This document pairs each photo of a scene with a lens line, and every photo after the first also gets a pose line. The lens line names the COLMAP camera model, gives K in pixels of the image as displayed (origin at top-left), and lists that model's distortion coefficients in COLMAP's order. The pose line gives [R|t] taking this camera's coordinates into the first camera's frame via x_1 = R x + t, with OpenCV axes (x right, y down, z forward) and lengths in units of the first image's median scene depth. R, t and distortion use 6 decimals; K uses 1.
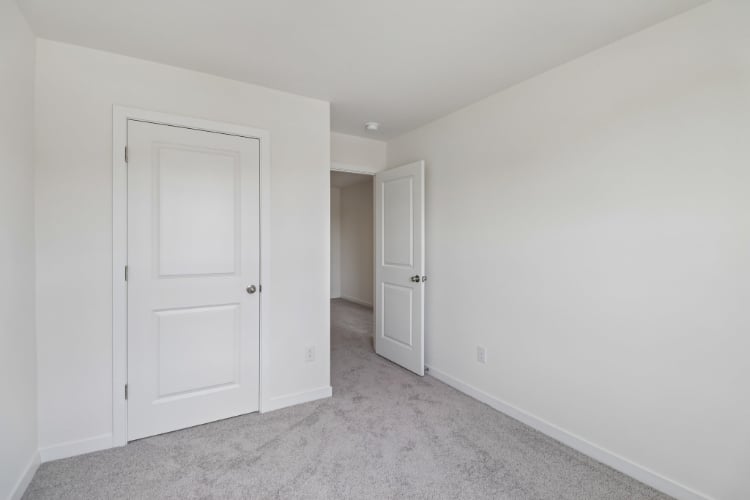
lens RADIAL K [[355.2, 0, 387.7], [0, 355.2, 237.6], [0, 0, 1]] dist [-0.003765, -0.001091]
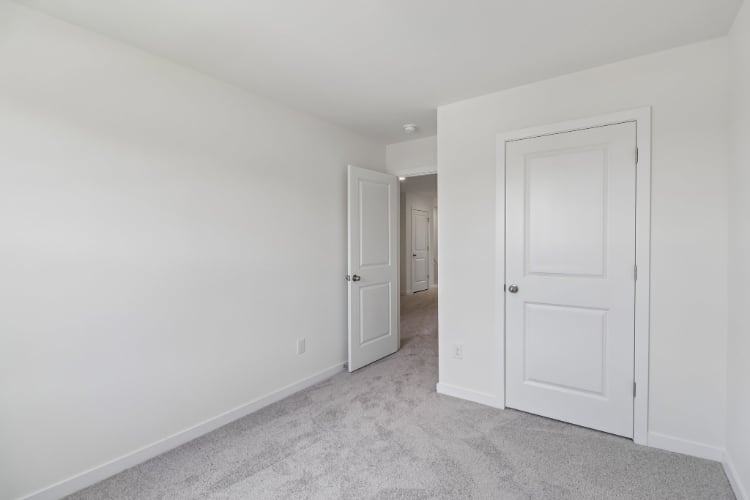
lens RADIAL K [[355.2, 0, 387.7], [0, 355.2, 237.6], [0, 0, 1]] dist [-0.003765, -0.001091]
pose [[0.402100, -0.019069, -0.915397, 0.213516], [0.019070, 0.999741, -0.012450, 0.002171], [0.915397, -0.012451, 0.402360, 0.134925]]
